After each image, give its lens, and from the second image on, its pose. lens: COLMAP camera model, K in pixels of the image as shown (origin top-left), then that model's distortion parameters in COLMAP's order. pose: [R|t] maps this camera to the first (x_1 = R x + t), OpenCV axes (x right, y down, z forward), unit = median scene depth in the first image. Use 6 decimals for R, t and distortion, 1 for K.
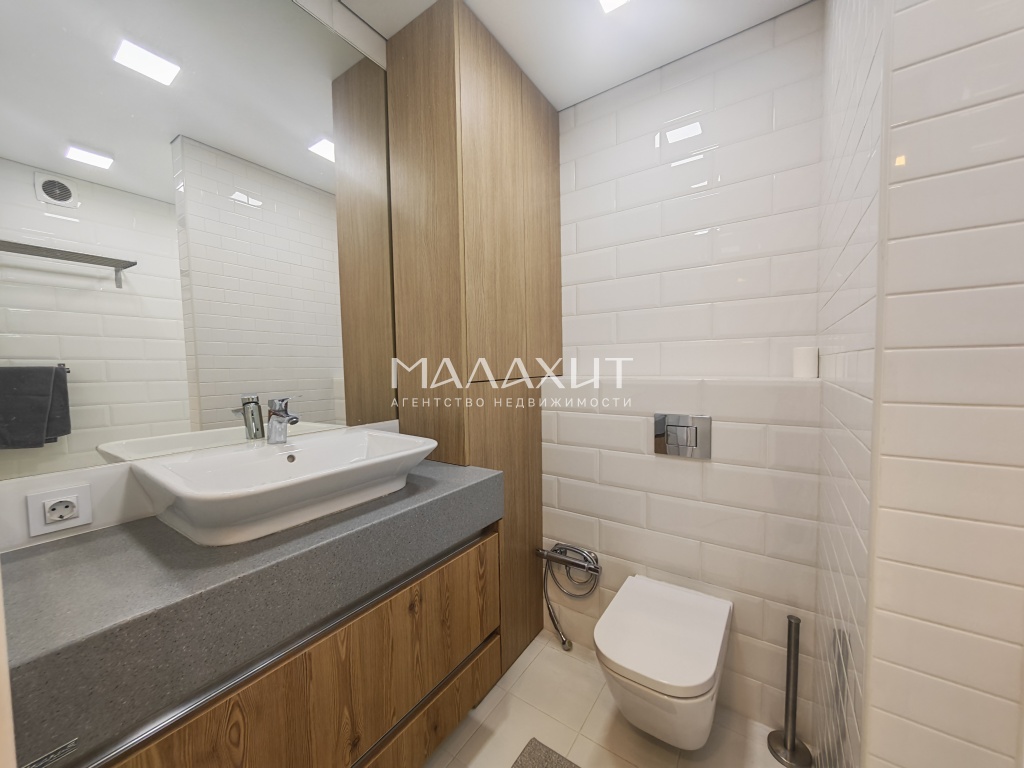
lens RADIAL K [[380.9, 0, 508.8], [0, 380.9, 383.9], [0, 0, 1]] dist [-0.001960, -0.000087]
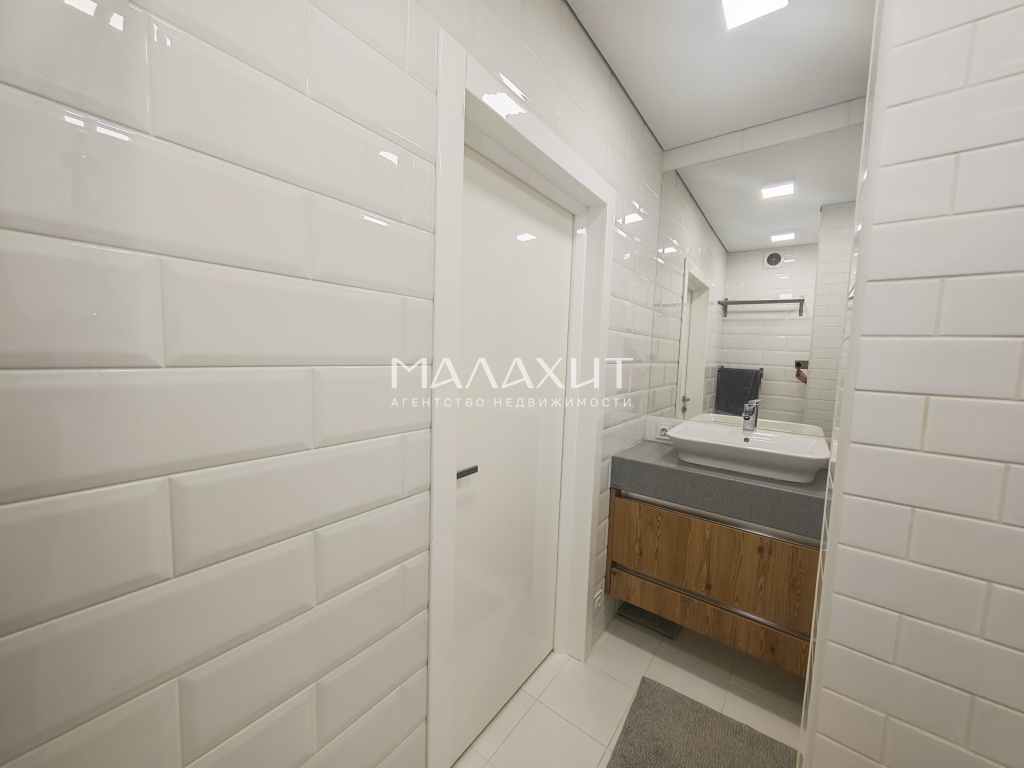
lens RADIAL K [[380.9, 0, 508.8], [0, 380.9, 383.9], [0, 0, 1]] dist [-0.001960, -0.000087]
pose [[-0.036173, 0.096078, -0.994716, 0.791726], [-0.086939, 0.991291, 0.098909, -0.090198], [0.995557, 0.090058, -0.027505, -0.018943]]
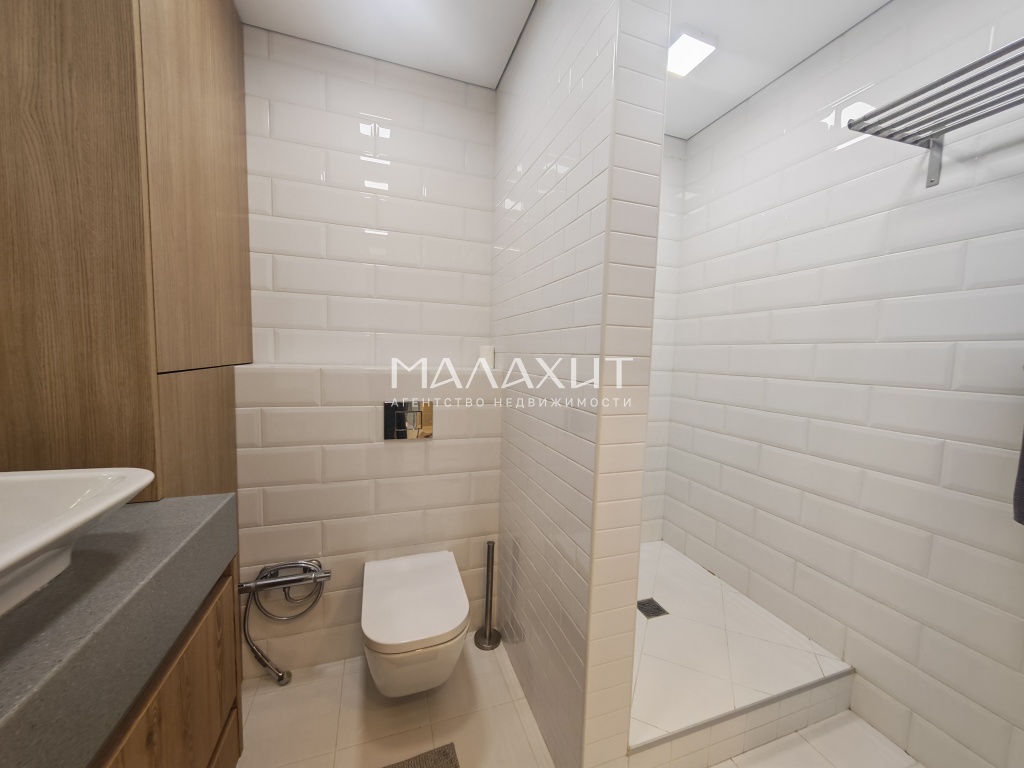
lens RADIAL K [[380.9, 0, 508.8], [0, 380.9, 383.9], [0, 0, 1]] dist [-0.001960, -0.000087]
pose [[0.592273, -0.029492, 0.805198, -0.247361], [0.001907, 0.999378, 0.035202, -0.006995], [-0.805735, -0.019314, 0.591961, 0.111204]]
